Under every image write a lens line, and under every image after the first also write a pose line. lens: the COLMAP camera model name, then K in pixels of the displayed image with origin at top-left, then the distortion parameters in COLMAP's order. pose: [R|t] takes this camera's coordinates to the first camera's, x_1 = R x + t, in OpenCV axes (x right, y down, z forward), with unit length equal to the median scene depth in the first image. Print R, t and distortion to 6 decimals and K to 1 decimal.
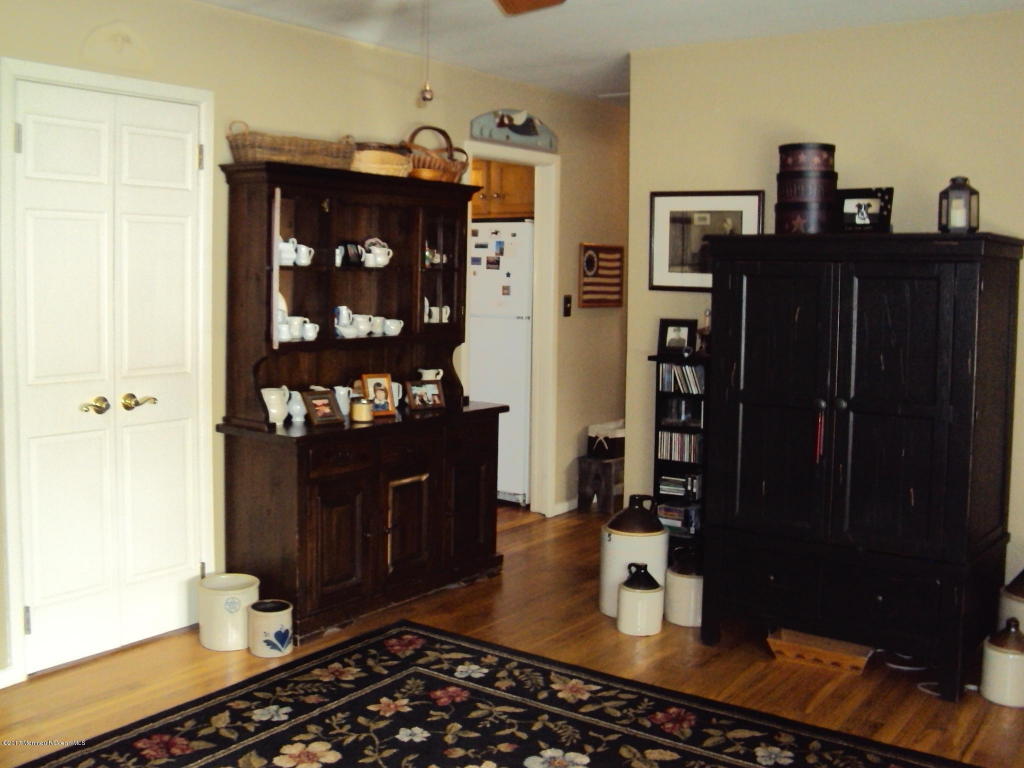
lens RADIAL K [[1066.8, 0, 476.1], [0, 1066.8, 377.7], [0, 0, 1]] dist [-0.124928, 0.000000]
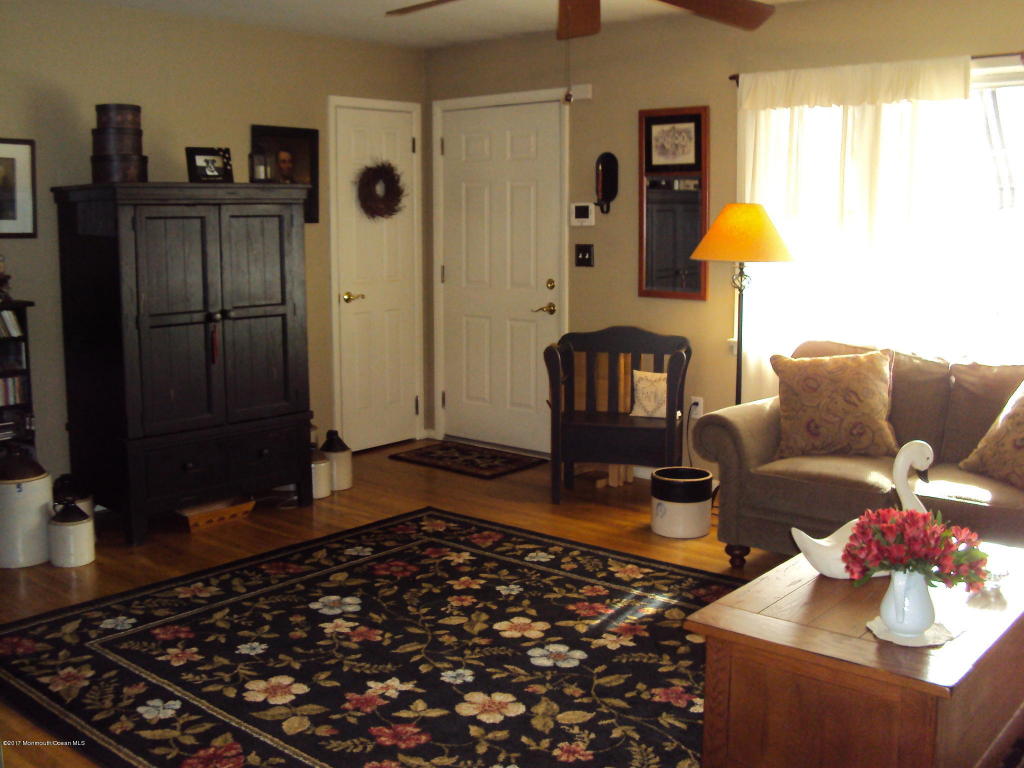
lens RADIAL K [[1066.8, 0, 500.9], [0, 1066.8, 373.0], [0, 0, 1]] dist [-0.124928, 0.000000]
pose [[0.064362, -0.149840, 0.986613, -0.932539], [0.103546, 0.984329, 0.142738, -0.054782], [-0.992540, 0.092973, 0.078869, 0.565115]]
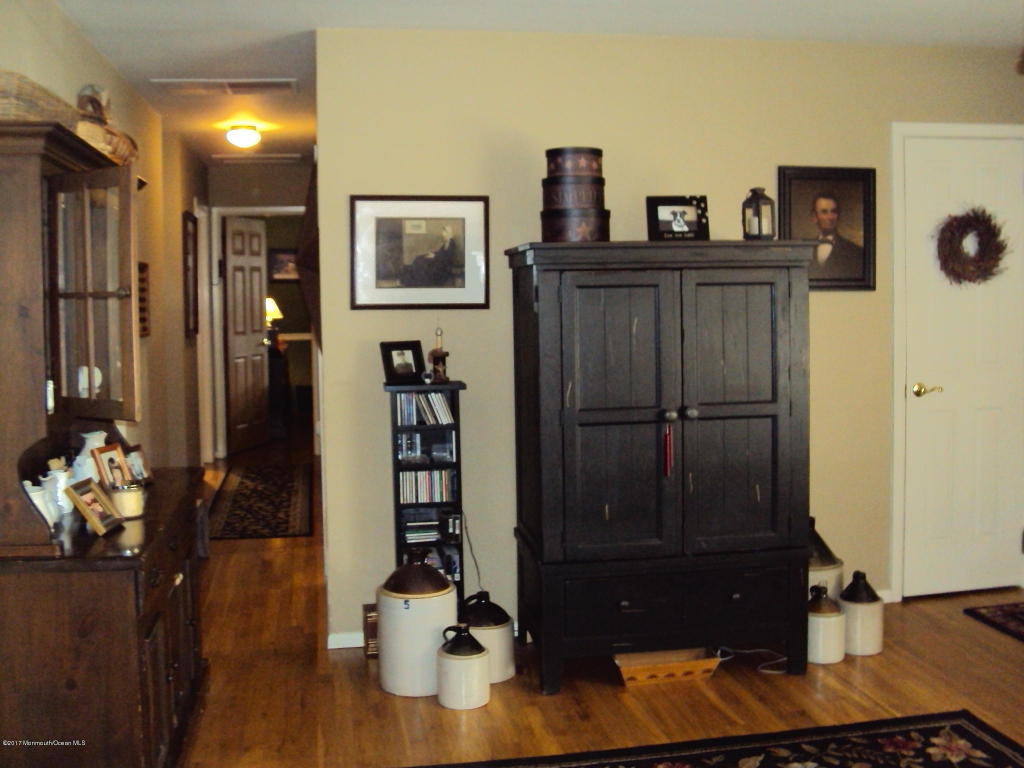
lens RADIAL K [[1066.8, 0, 503.3], [0, 1066.8, 372.8], [0, 0, 1]] dist [-0.124928, 0.000000]
pose [[0.679689, -0.076362, 0.729515, -0.499123], [0.096939, 0.995194, 0.013853, -0.042494], [-0.727067, 0.061303, 0.683825, 0.436592]]
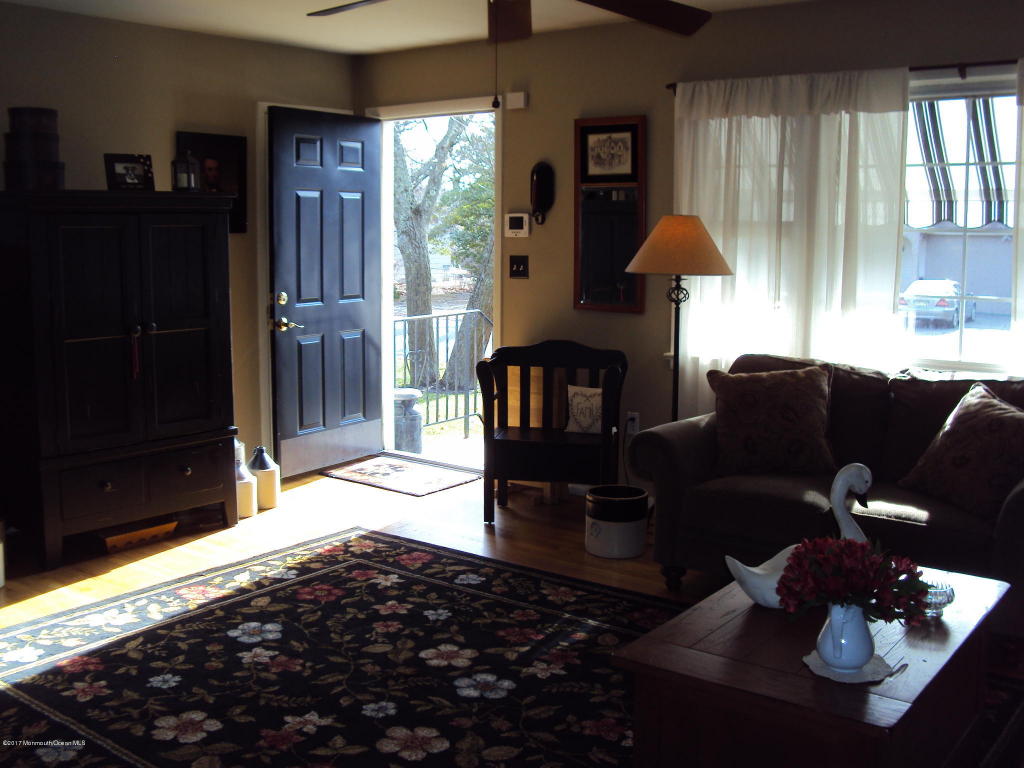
lens RADIAL K [[1066.8, 0, 494.5], [0, 1066.8, 374.2], [0, 0, 1]] dist [-0.124928, 0.000000]
pose [[0.018131, -0.143242, 0.989522, -0.893138], [0.096396, 0.985324, 0.140868, -0.056520], [-0.995178, 0.092832, 0.031673, 0.551318]]
